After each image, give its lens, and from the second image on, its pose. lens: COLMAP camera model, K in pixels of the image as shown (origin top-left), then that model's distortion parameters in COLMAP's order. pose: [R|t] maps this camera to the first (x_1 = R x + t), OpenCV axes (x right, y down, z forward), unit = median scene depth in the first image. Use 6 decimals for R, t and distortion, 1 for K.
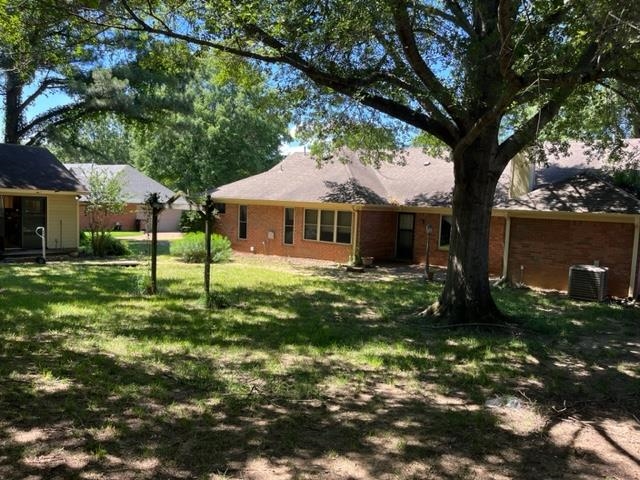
lens RADIAL K [[483.6, 0, 320.0], [0, 483.6, 240.0], [0, 0, 1]] dist [0.081019, -0.115720]
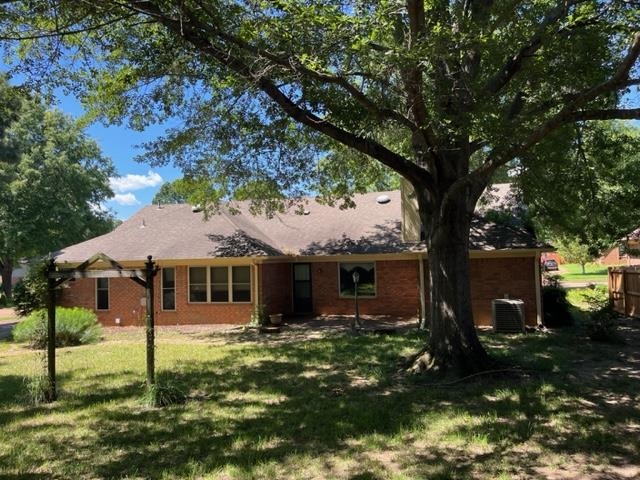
lens RADIAL K [[483.6, 0, 320.0], [0, 483.6, 240.0], [0, 0, 1]] dist [0.081019, -0.115720]
pose [[0.924847, -0.053902, 0.376499, -0.199541], [0.094621, 0.991391, -0.090498, -0.015916], [-0.368380, 0.119322, 0.921986, 0.139785]]
